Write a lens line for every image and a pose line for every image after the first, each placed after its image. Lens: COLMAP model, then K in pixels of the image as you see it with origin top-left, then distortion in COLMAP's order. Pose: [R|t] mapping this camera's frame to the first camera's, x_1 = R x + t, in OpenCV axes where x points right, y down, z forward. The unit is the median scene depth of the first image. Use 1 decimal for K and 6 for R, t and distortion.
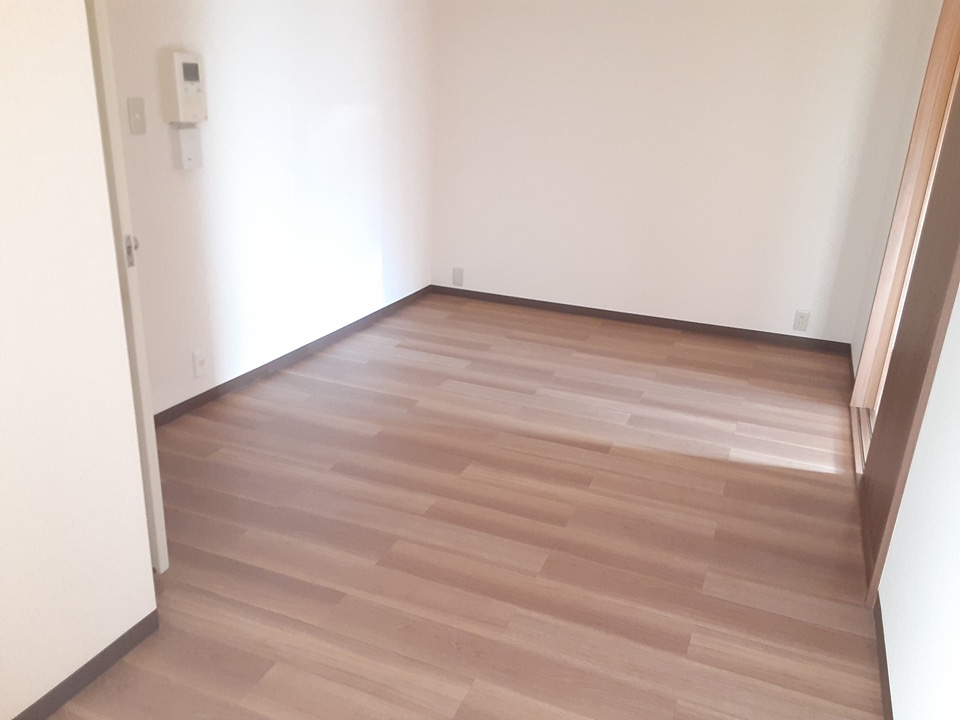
lens RADIAL K [[772.9, 0, 480.0], [0, 772.9, 360.0], [0, 0, 1]] dist [0.011558, -0.003769]
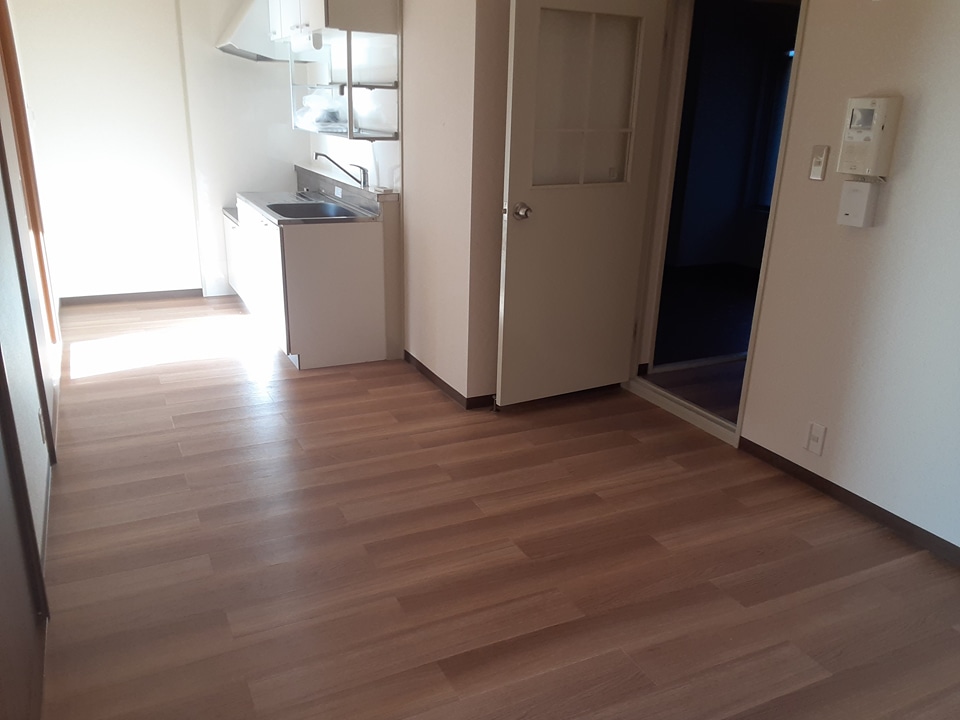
lens RADIAL K [[772.9, 0, 480.0], [0, 772.9, 360.0], [0, 0, 1]] dist [0.011558, -0.003769]
pose [[-0.646399, 0.183274, -0.740661, 0.653768], [-0.314217, 0.820645, 0.477294, -0.460001], [0.695296, 0.541251, -0.472876, 1.354534]]
